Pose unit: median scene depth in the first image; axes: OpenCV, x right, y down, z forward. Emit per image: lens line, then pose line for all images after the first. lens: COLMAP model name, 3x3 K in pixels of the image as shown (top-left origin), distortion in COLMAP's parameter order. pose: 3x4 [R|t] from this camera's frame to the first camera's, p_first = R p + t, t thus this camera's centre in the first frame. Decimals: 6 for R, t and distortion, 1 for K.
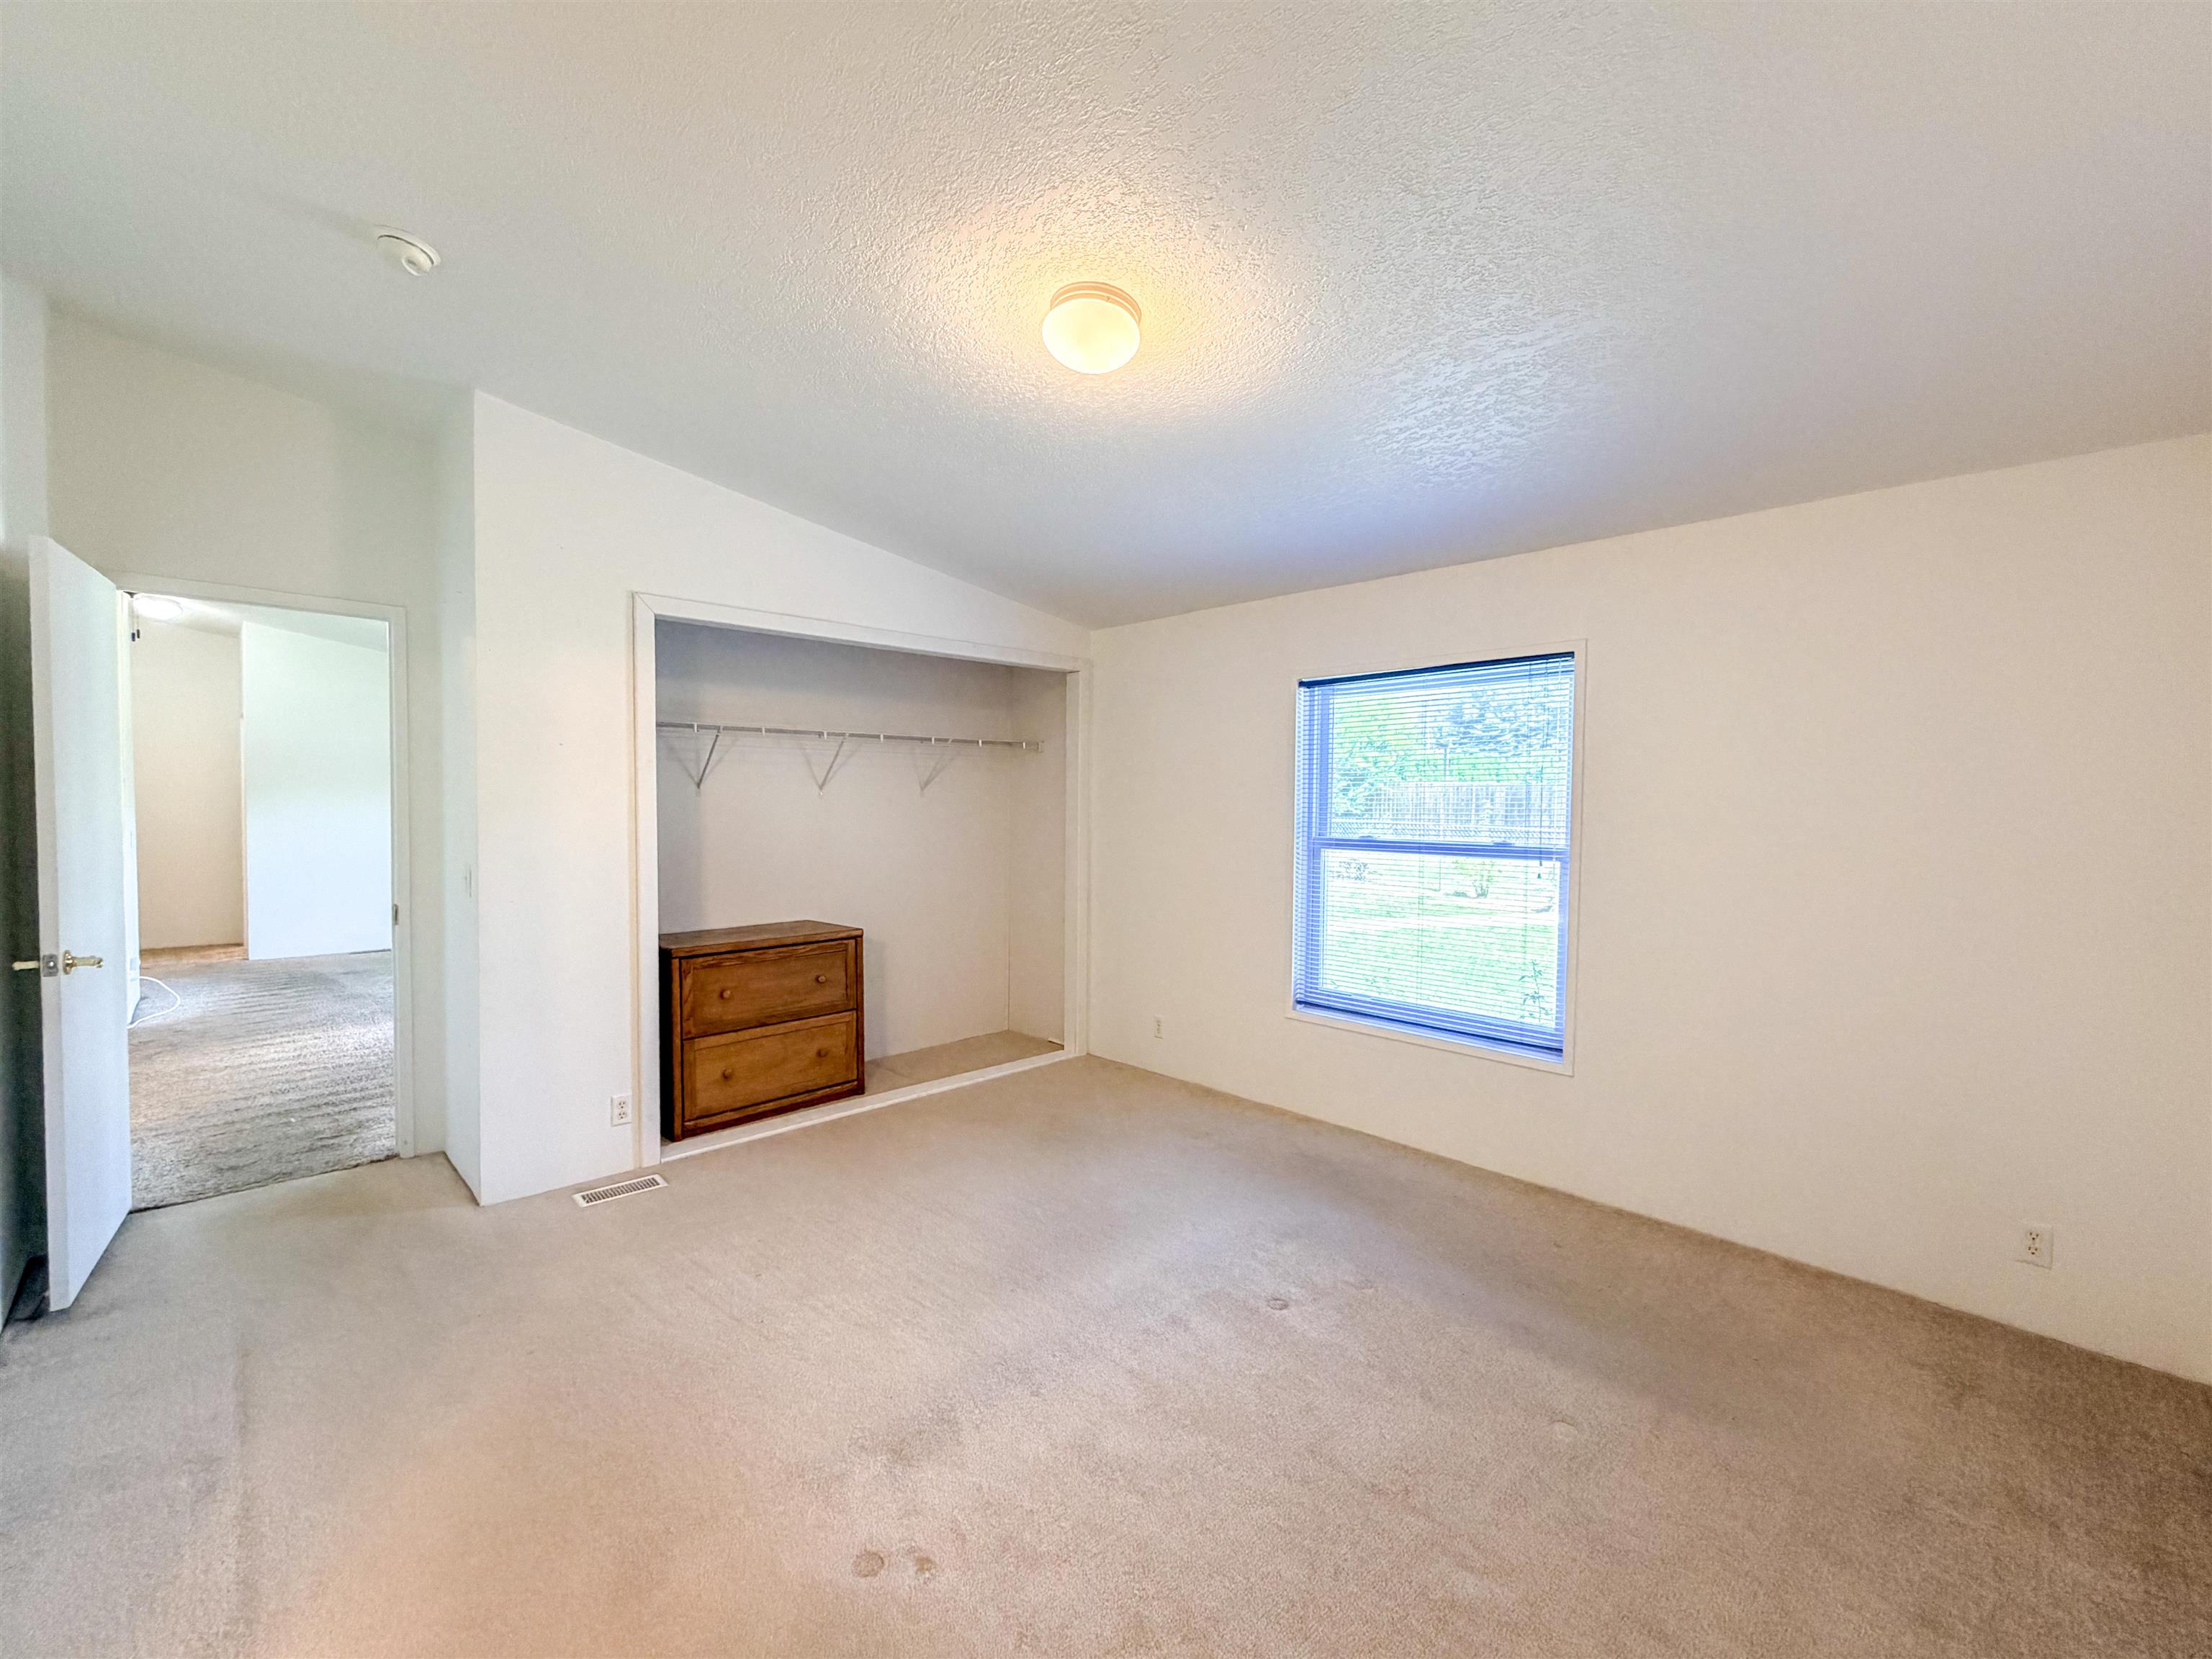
lens RADIAL K [[914.5, 0, 1106.0], [0, 914.5, 829.5], [0, 0, 1]] dist [0.000100, 0.000319]
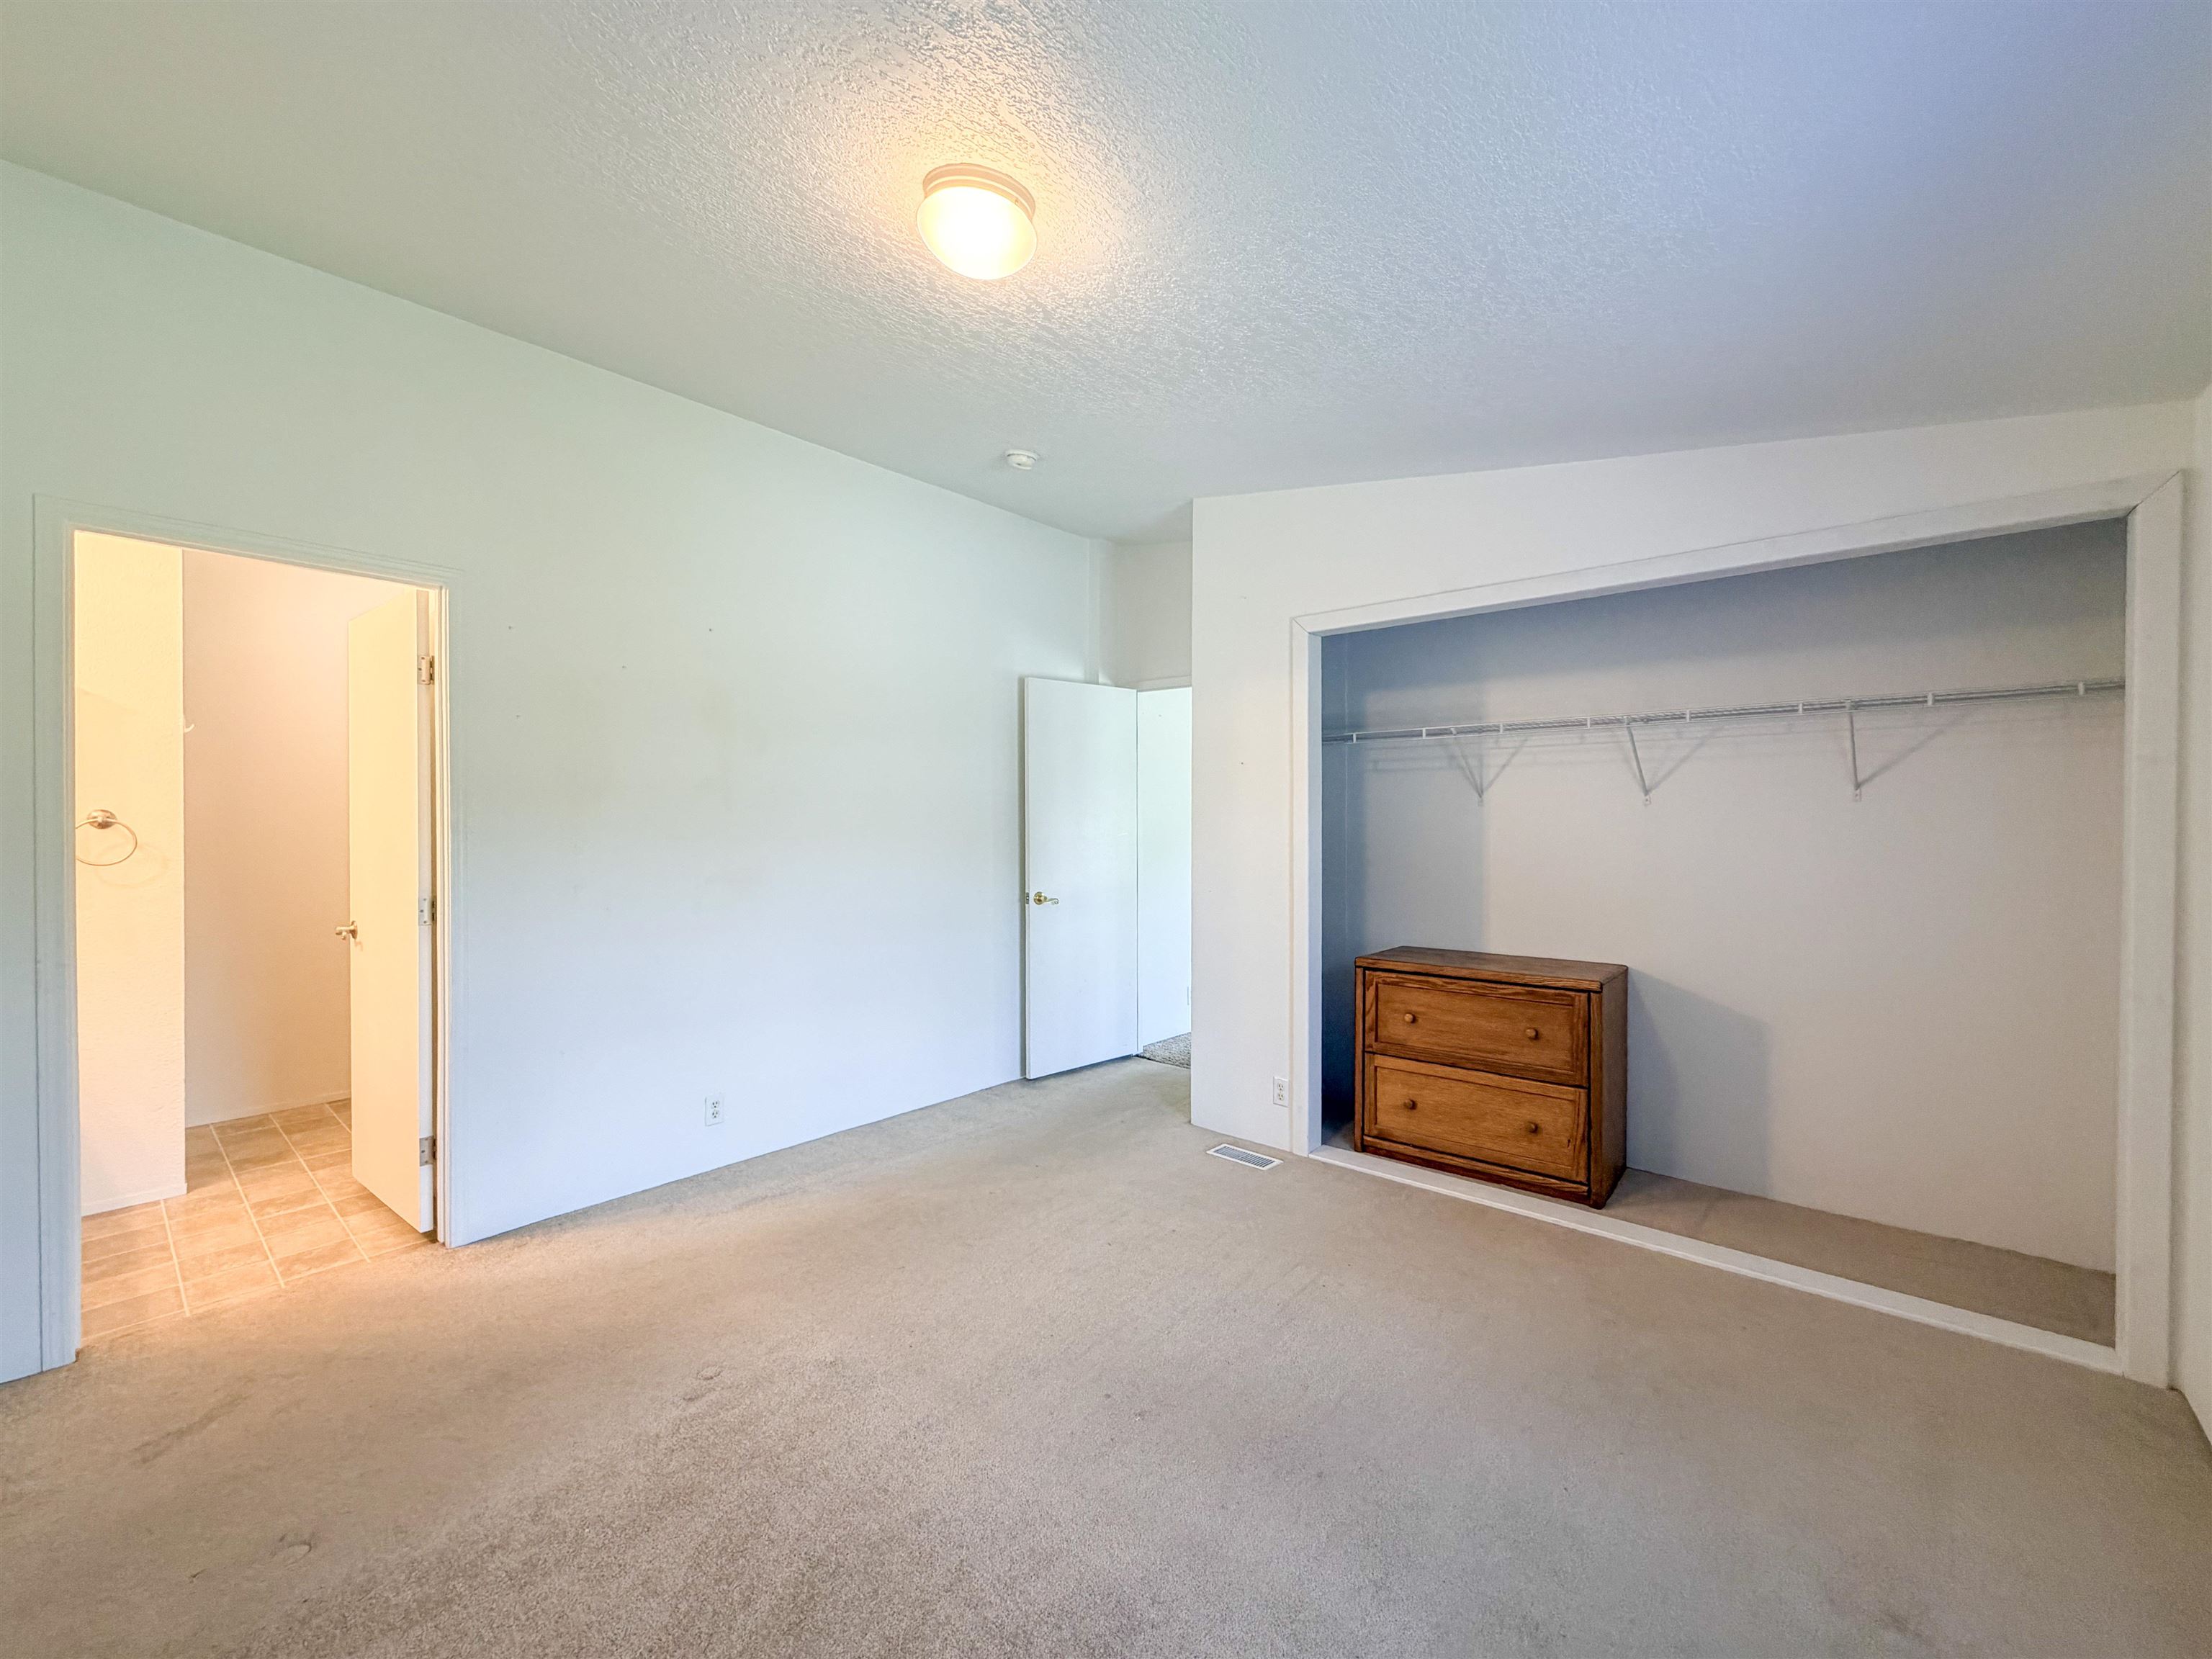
lens RADIAL K [[914.5, 0, 1106.0], [0, 914.5, 829.5], [0, 0, 1]] dist [0.000100, 0.000319]
pose [[0.097547, 0.006261, -0.995211, 0.439106], [-0.030971, 0.999515, 0.003253, -0.004196], [0.994749, 0.030505, 0.097694, 0.547584]]
